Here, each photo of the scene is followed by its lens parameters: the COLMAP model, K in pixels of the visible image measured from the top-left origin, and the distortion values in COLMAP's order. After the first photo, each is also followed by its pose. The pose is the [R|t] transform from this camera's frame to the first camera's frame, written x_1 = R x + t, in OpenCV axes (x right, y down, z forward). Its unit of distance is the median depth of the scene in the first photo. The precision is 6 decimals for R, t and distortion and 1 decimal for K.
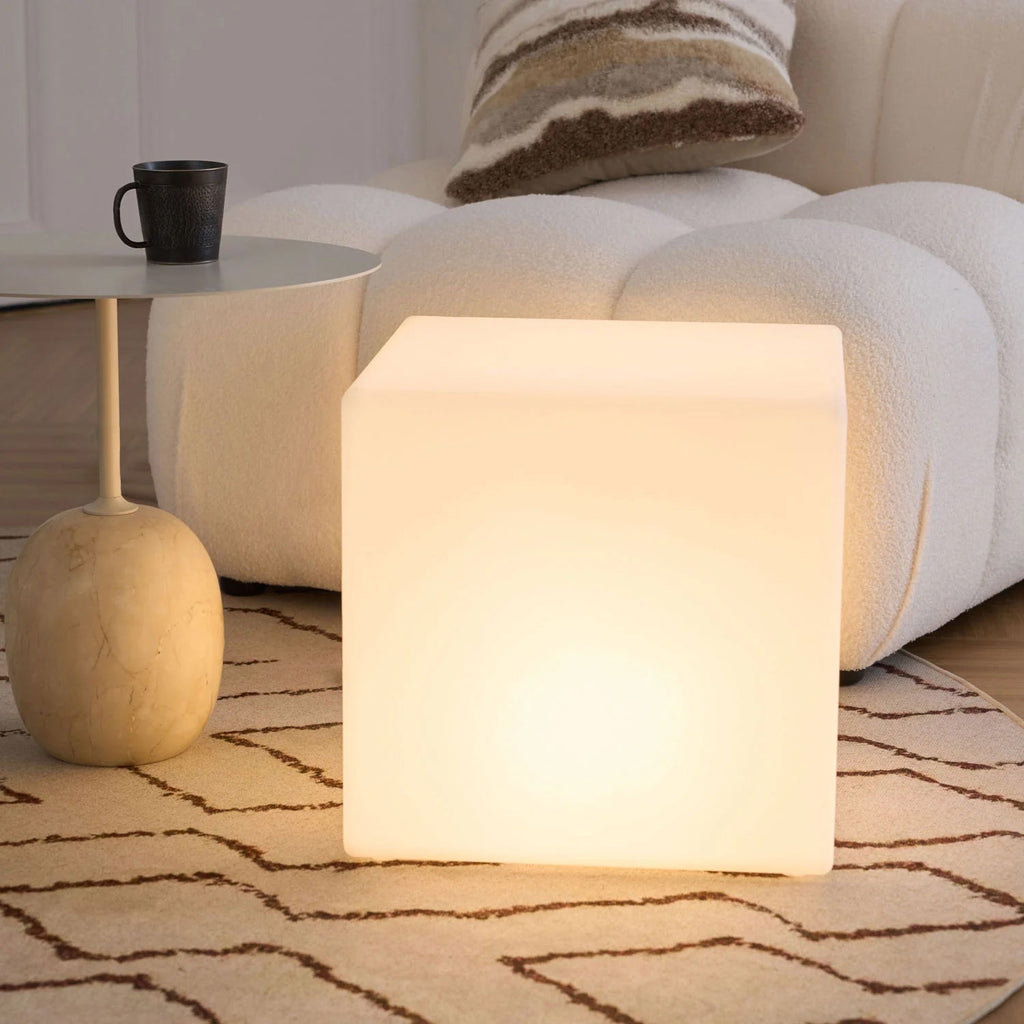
lens RADIAL K [[3022.2, 0, 472.0], [0, 3022.2, 511.5], [0, 0, 1]] dist [-0.004016, -0.090097]
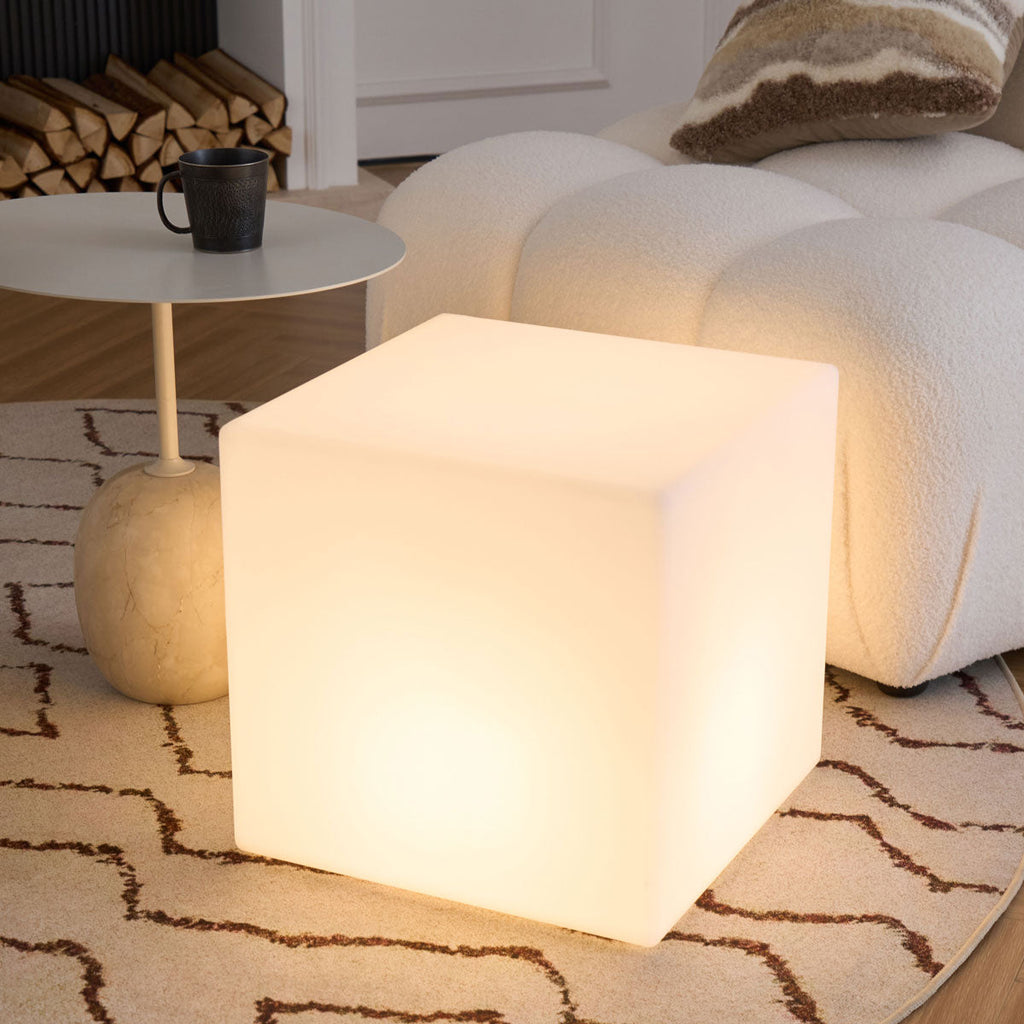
lens RADIAL K [[2526.7, 0, 511.9], [0, 2526.7, 554.6], [0, 0, 1]] dist [0.012240, 0.104978]
pose [[0.935630, 0.119071, -0.332293, 0.252567], [-0.070020, 0.985287, 0.155906, -0.101407], [0.345968, -0.122603, 0.930201, 0.167489]]
